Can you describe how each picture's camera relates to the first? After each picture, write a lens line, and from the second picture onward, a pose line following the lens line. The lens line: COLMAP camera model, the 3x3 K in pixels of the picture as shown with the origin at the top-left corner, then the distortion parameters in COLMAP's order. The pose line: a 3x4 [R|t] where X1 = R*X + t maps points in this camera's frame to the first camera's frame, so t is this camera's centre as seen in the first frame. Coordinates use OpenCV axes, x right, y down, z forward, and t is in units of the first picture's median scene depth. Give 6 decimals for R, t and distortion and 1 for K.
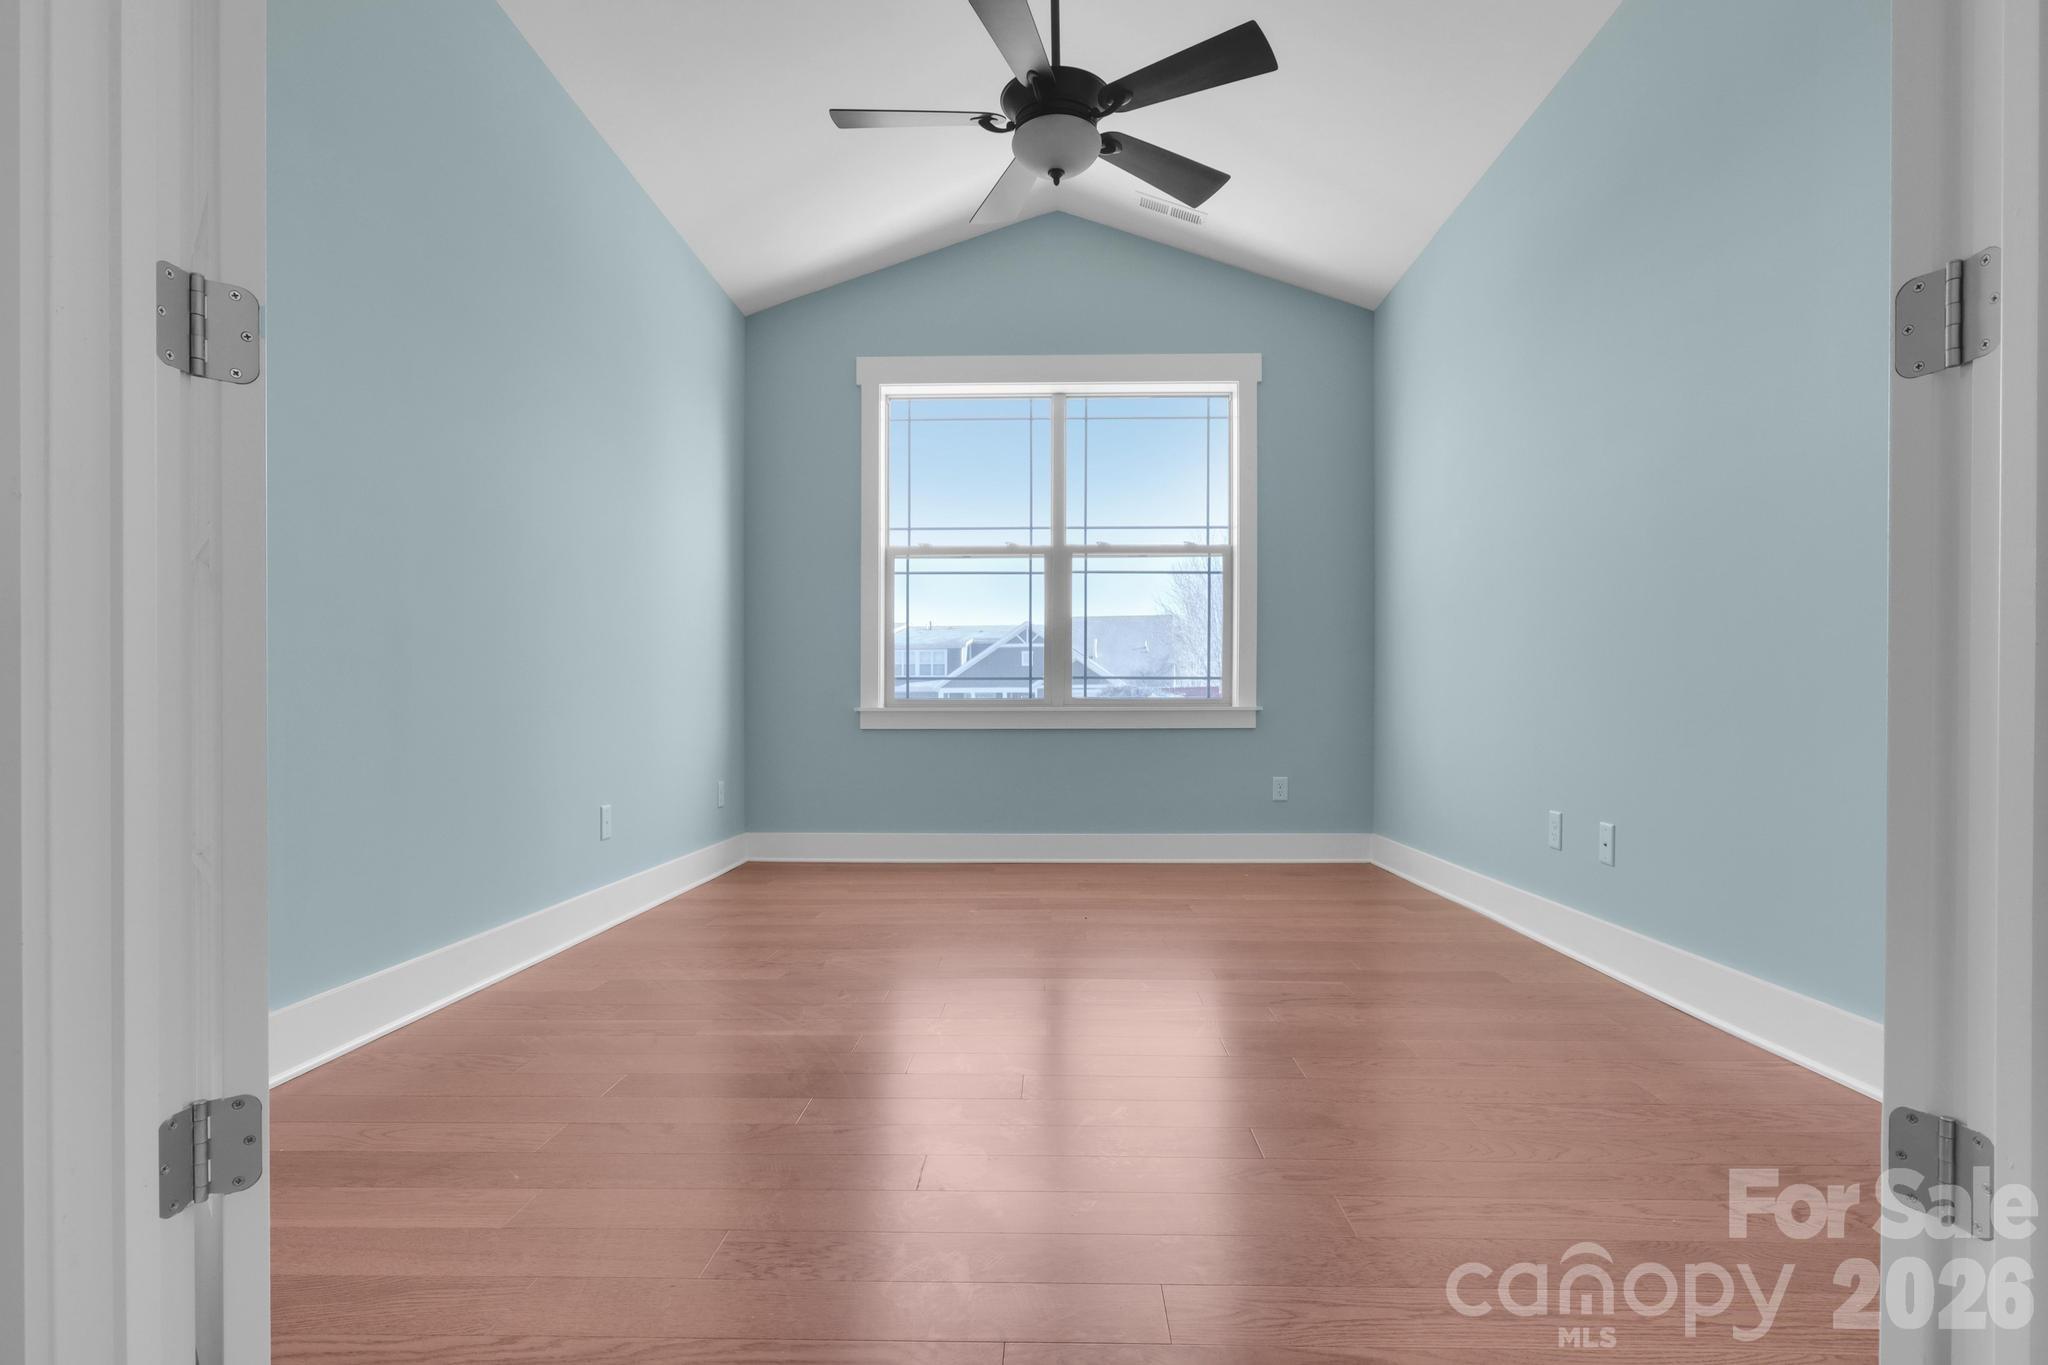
lens RADIAL K [[1027.1, 0, 1025.7], [0, 1027.1, 697.3], [0, 0, 1]] dist [-0.020357, 0.002777]
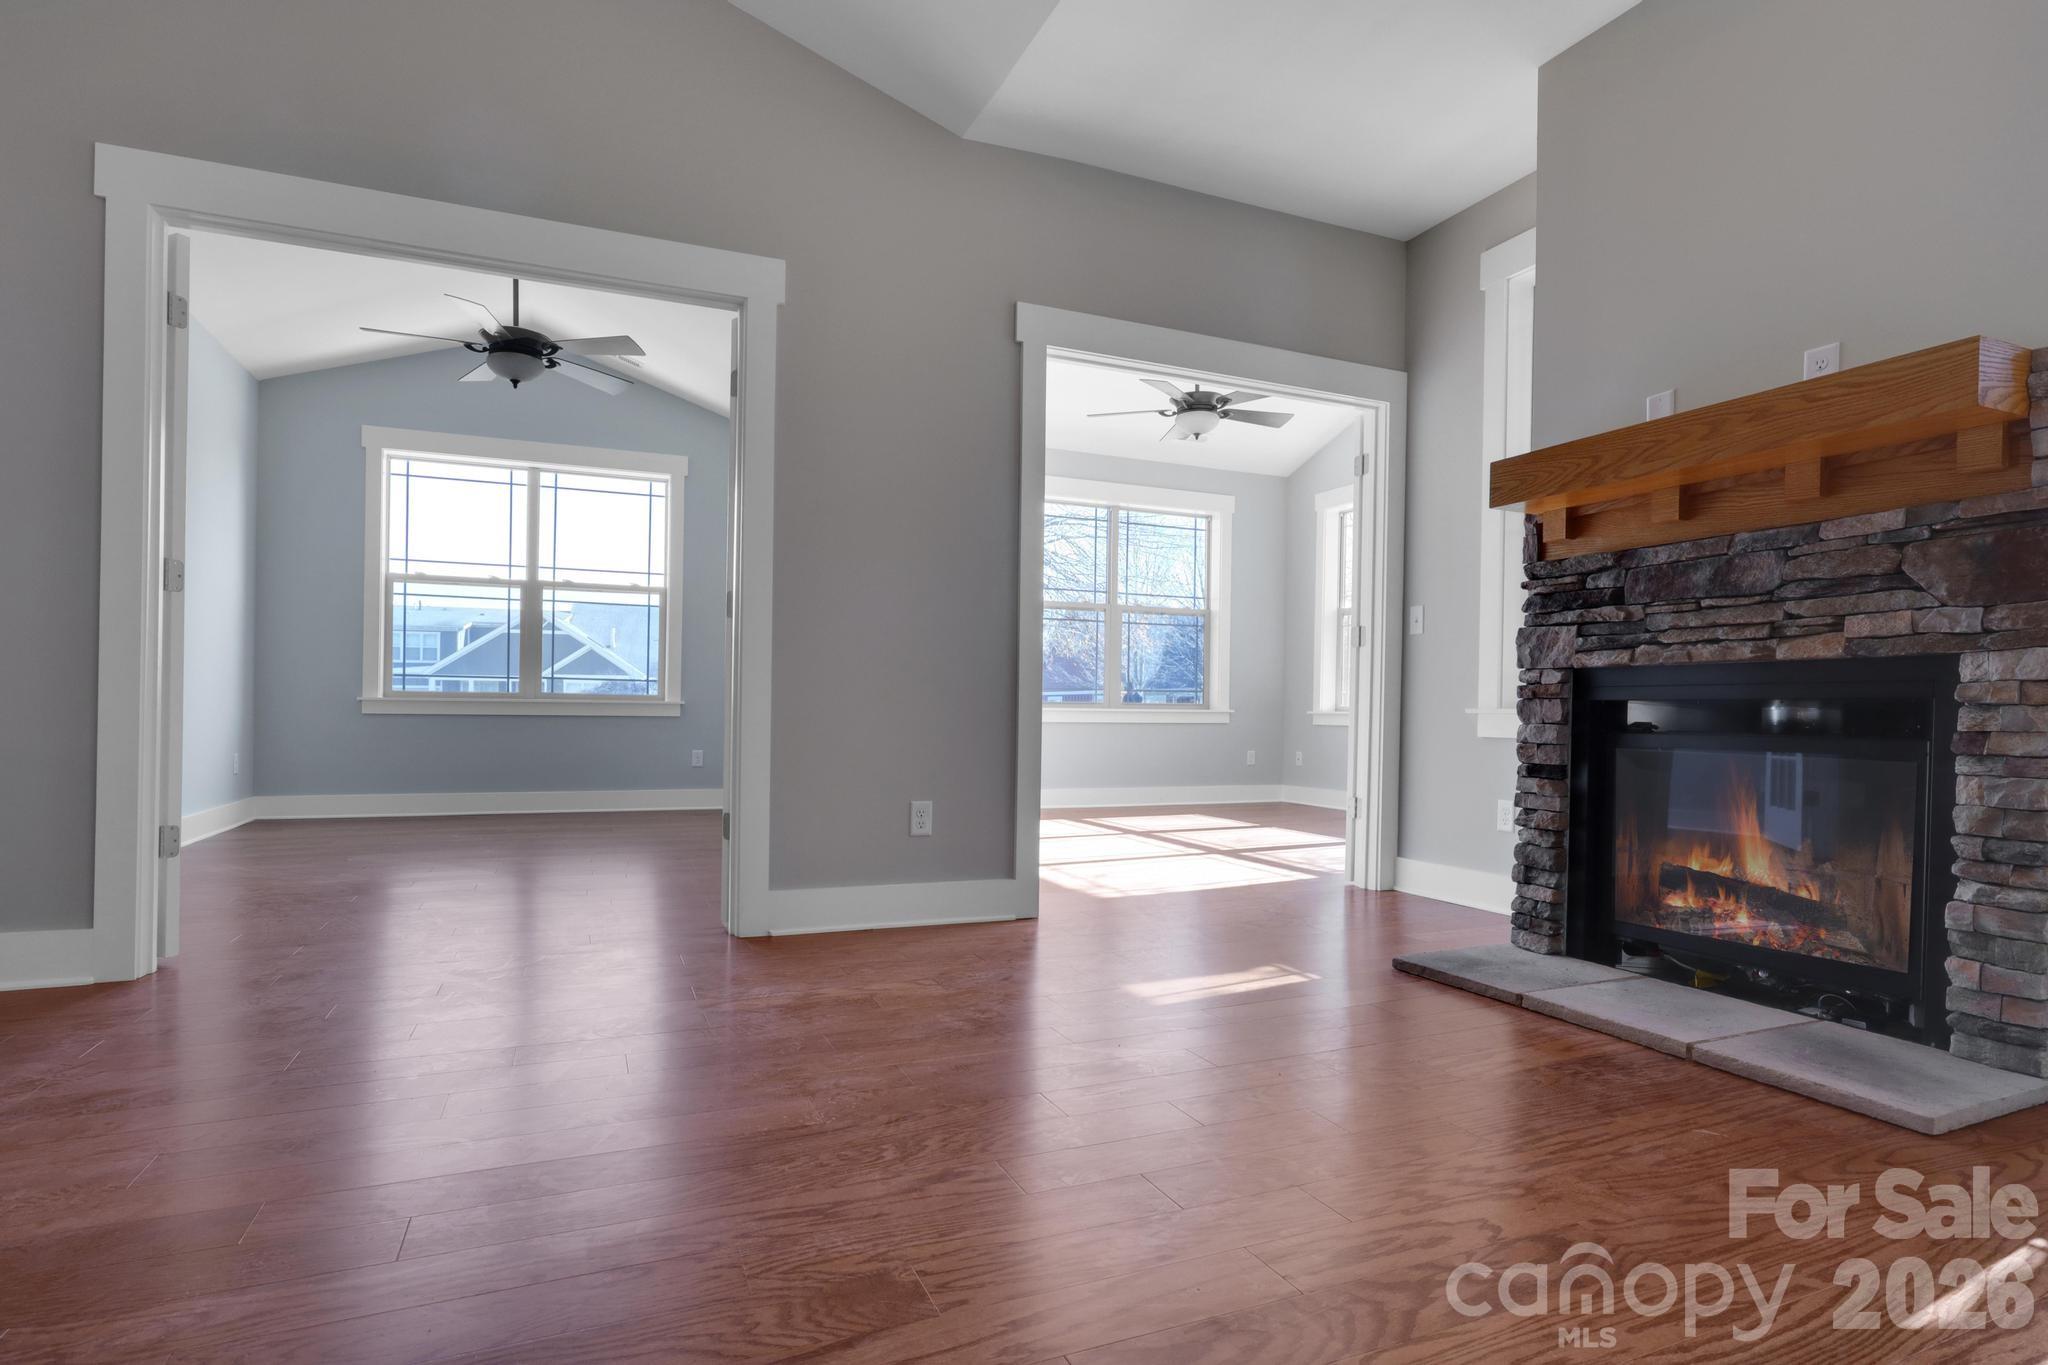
lens RADIAL K [[1027.1, 0, 1004.0], [0, 1027.1, 716.5], [0, 0, 1]] dist [-0.020357, 0.002777]
pose [[0.909511, 0.010941, 0.415535, 0.039548], [-0.021426, 0.999559, 0.020577, -0.009442], [-0.415127, -0.027618, 0.909344, -0.488111]]
